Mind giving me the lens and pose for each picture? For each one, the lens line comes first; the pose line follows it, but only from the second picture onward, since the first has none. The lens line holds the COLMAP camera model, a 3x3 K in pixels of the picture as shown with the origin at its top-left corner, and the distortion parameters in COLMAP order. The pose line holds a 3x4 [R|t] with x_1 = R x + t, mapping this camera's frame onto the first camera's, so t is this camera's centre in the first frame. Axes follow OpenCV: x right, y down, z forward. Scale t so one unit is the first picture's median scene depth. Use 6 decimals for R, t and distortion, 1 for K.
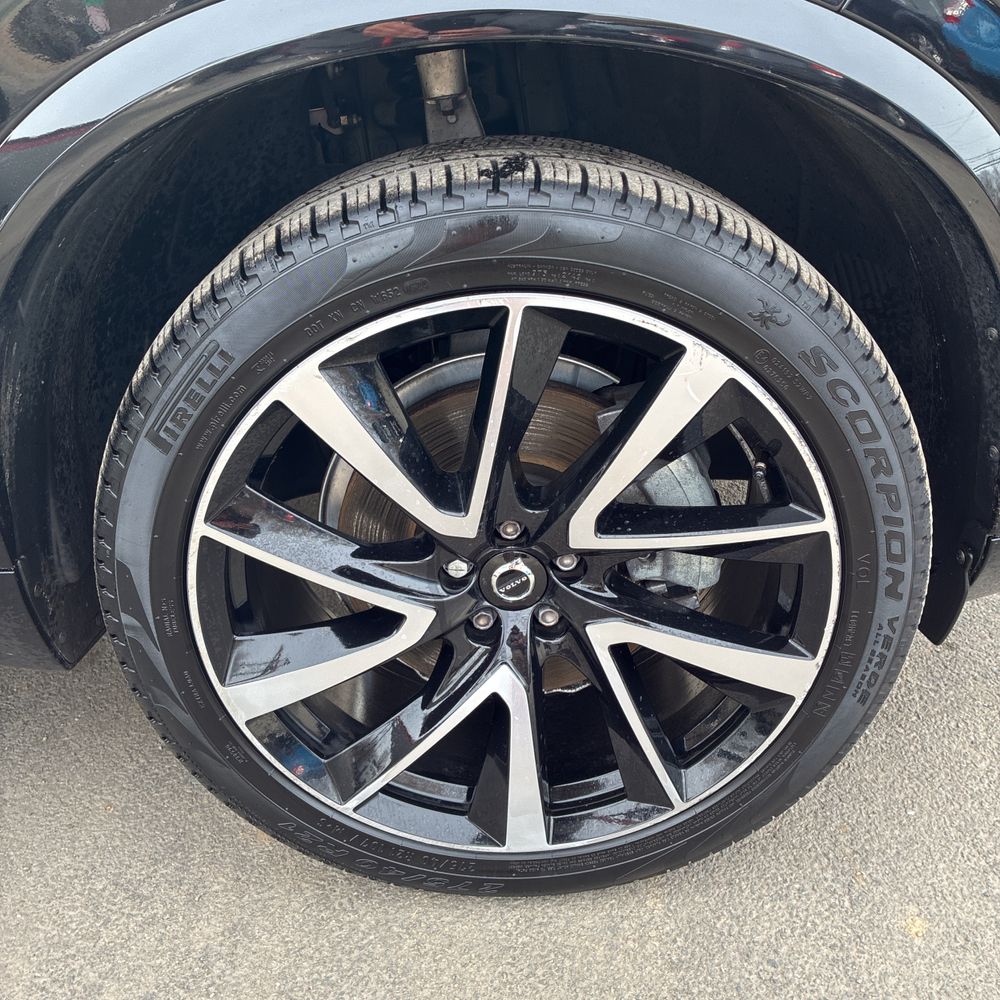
lens RADIAL K [[1014.7, 0, 496.6], [0, 1014.7, 483.3], [0, 0, 1]] dist [0.015663, 0.000000]
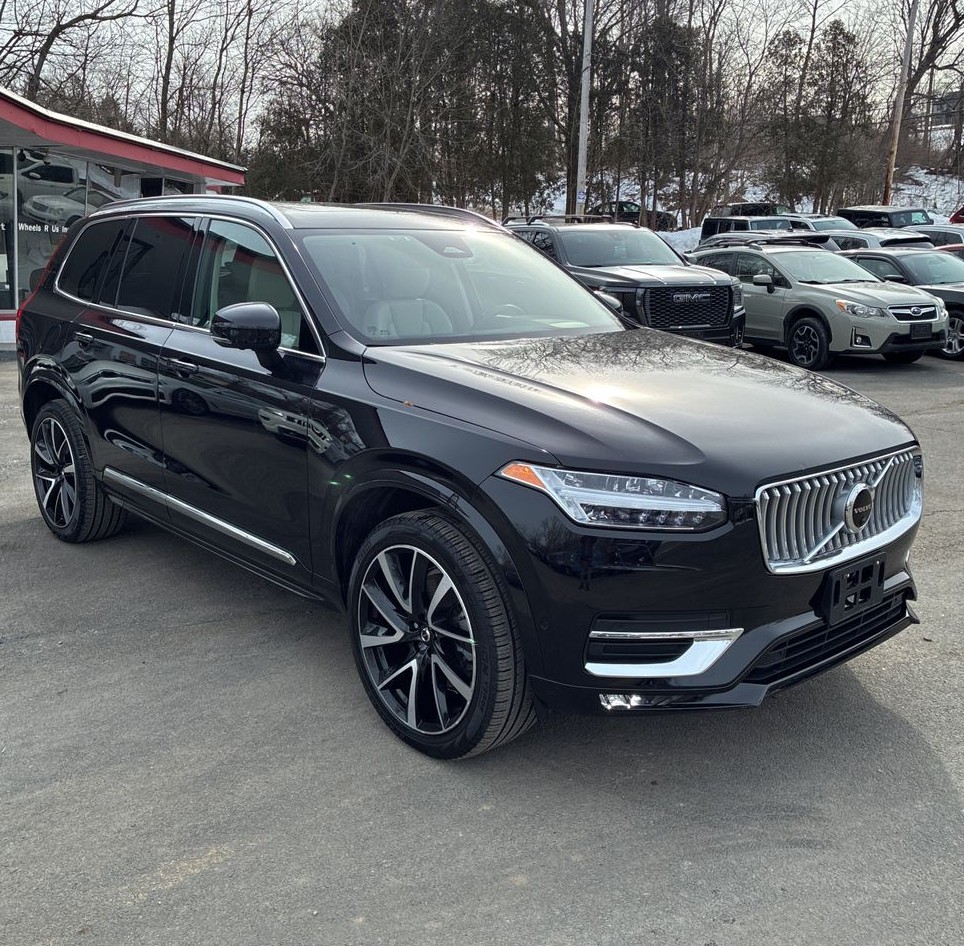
lens RADIAL K [[1014.0, 0, 450.5], [0, 1014.0, 440.2], [0, 0, 1]] dist [0.024298, 0.000000]
pose [[0.635981, 0.186385, -0.748859, 2.512569], [-0.369274, 0.925585, -0.083241, -0.253559], [0.677617, 0.329474, 0.657481, -1.365421]]
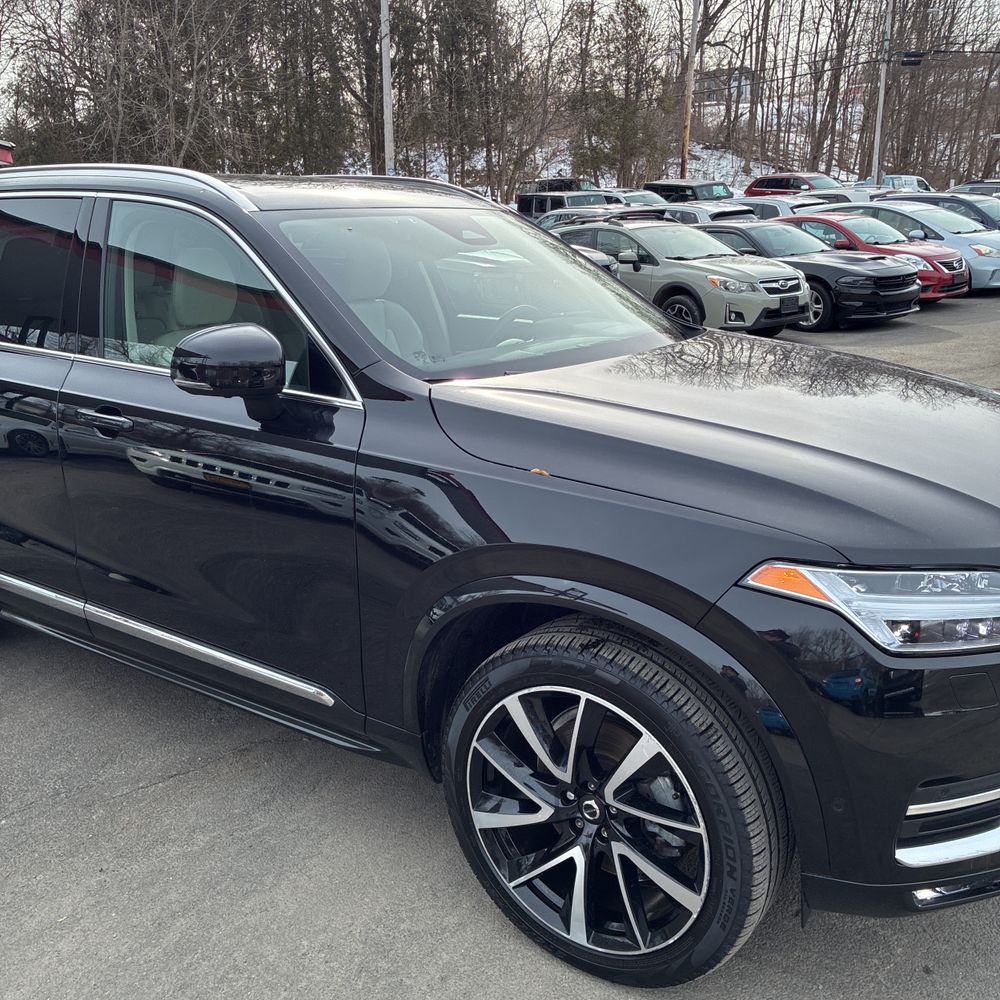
lens RADIAL K [[1014.7, 0, 502.2], [0, 1014.7, 493.9], [0, 0, 1]] dist [0.015663, 0.000000]
pose [[0.809692, 0.171492, -0.561239, 1.037759], [-0.269997, 0.957983, -0.096799, -0.313170], [0.521058, 0.229910, 0.821973, -1.144760]]
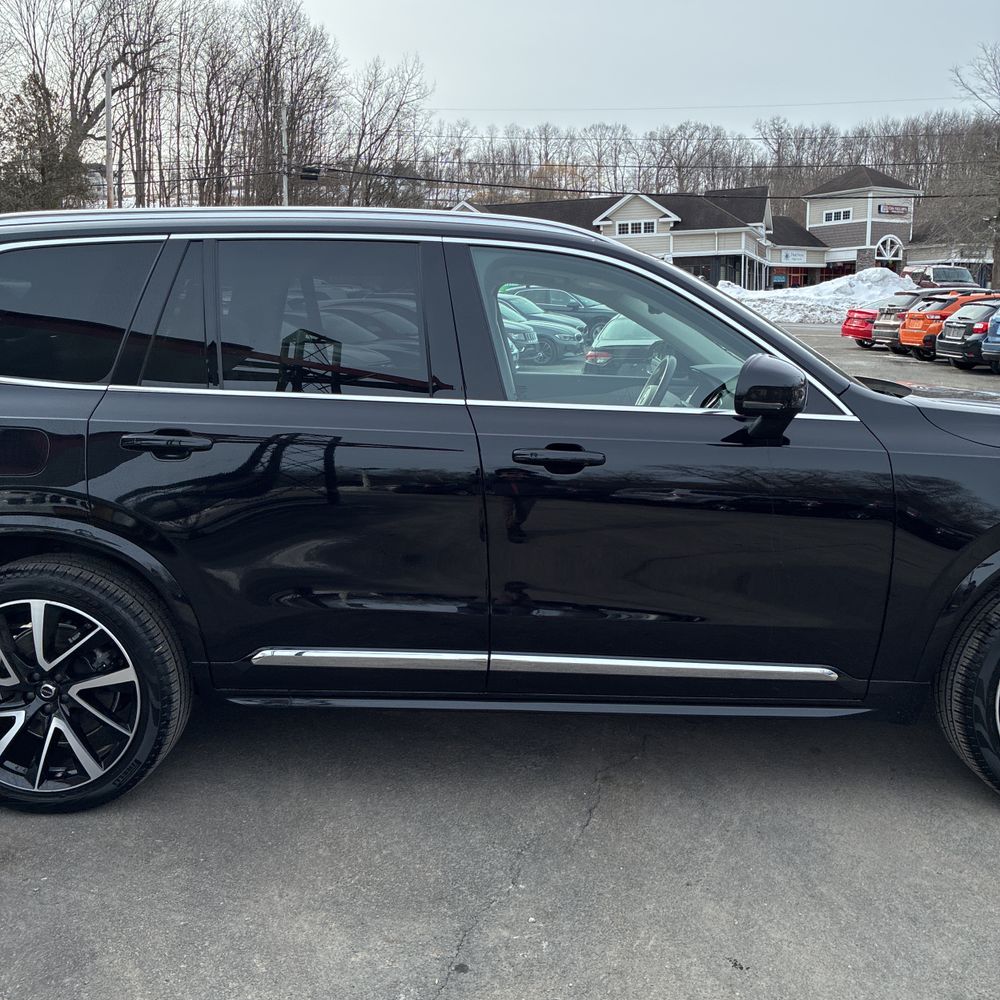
lens RADIAL K [[1014.7, 0, 495.0], [0, 1014.7, 510.2], [0, 0, 1]] dist [0.015663, 0.000000]
pose [[0.998358, 0.044292, -0.036321, -1.765662], [-0.052358, 0.962803, -0.265082, 0.486163], [0.023229, 0.266549, 0.963541, -2.244574]]
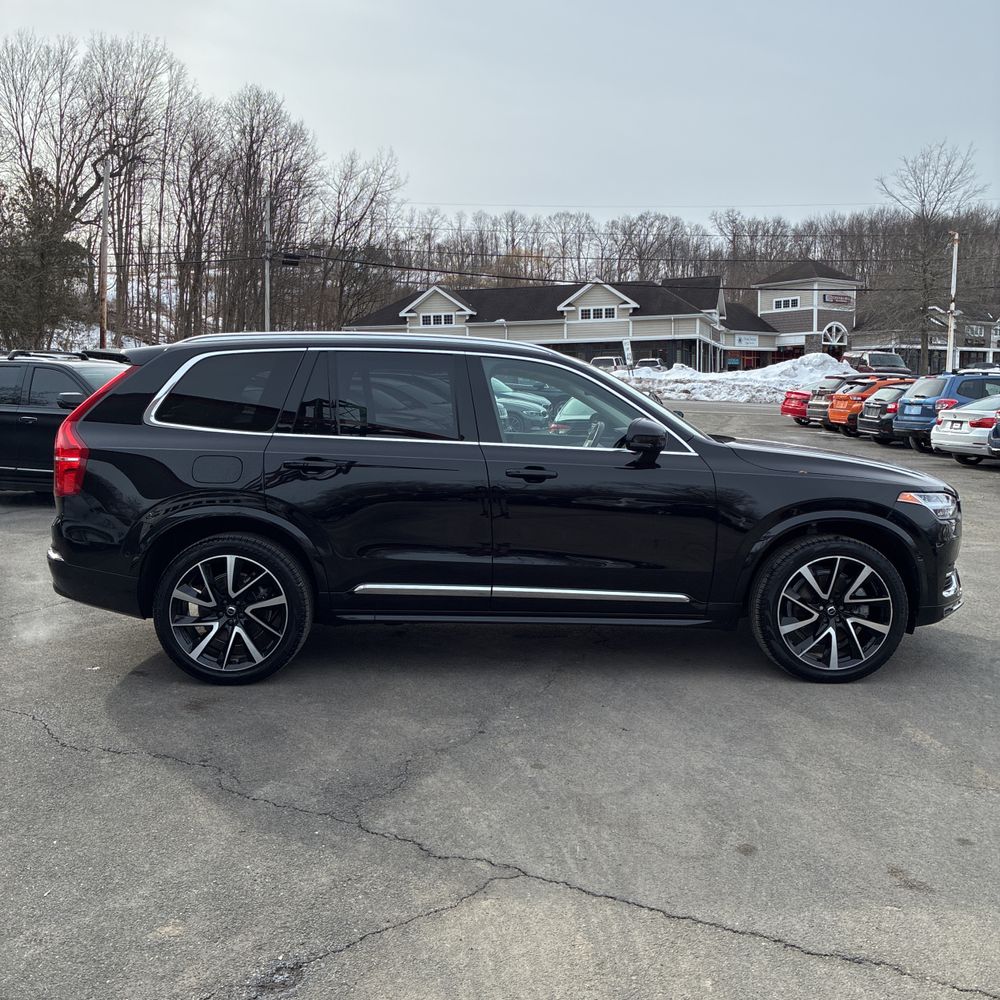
lens RADIAL K [[1014.7, 0, 502.2], [0, 1014.7, 496.5], [0, 0, 1]] dist [0.015663, 0.000000]
pose [[0.998954, 0.045732, -0.000106, -1.843589], [-0.042869, 0.935607, -0.350431, 1.566464], [-0.015927, 0.350069, 0.936588, -4.450708]]
